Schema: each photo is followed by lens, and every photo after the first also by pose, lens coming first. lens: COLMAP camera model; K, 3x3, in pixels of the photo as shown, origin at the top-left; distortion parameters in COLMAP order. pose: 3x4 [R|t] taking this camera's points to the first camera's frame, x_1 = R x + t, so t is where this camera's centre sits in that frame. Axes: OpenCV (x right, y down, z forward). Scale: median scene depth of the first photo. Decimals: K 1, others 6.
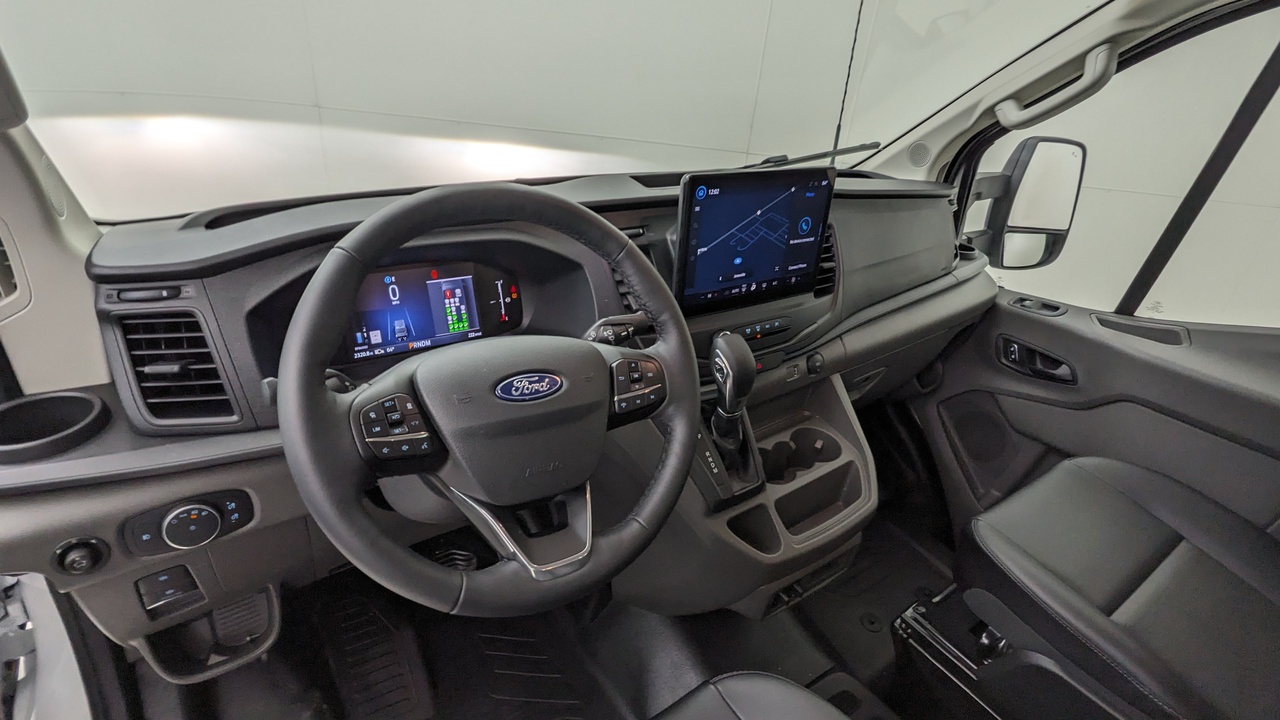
lens RADIAL K [[602.4, 0, 640.0], [0, 602.4, 360.0], [0, 0, 1]] dist [0.000494, -0.000019]
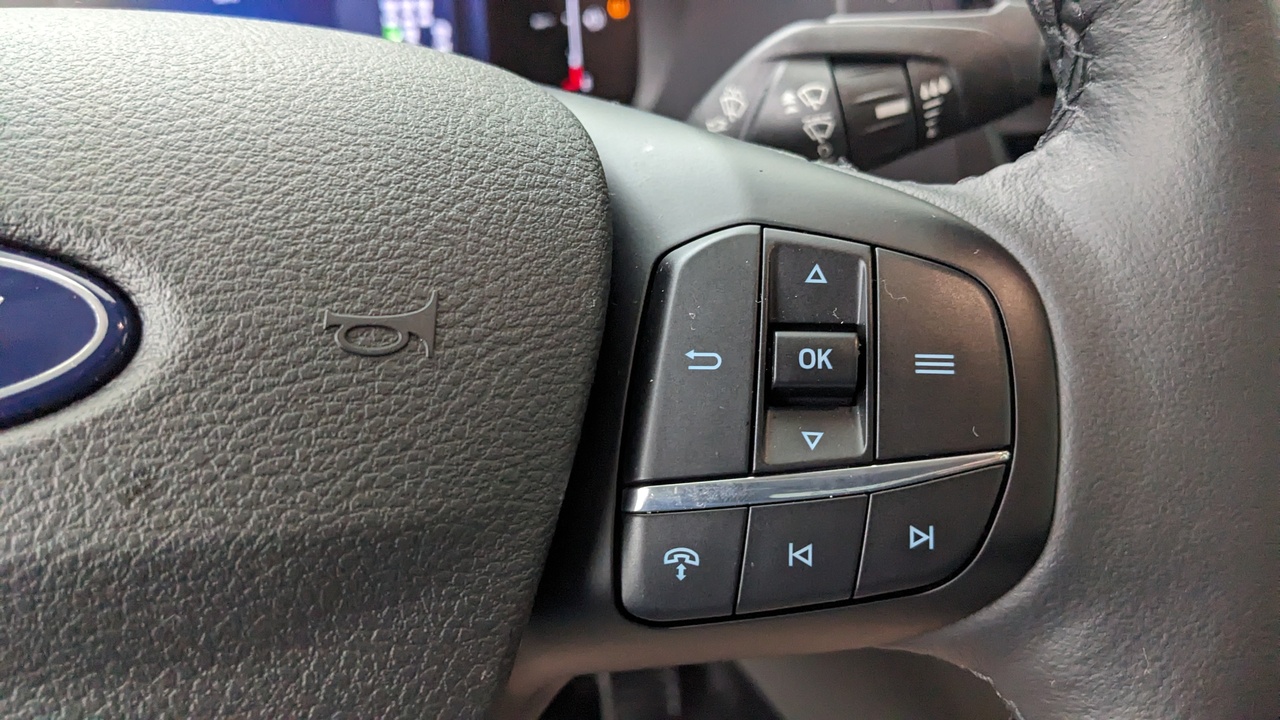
lens RADIAL K [[999.8, 0, 640.0], [0, 999.8, 360.0], [0, 0, 1]] dist [0.075307, -0.131840]
pose [[0.906760, 0.146208, -0.395486, 0.034895], [-0.100411, 0.985849, 0.134240, 0.000305], [0.409516, -0.082012, 0.908609, 0.588152]]
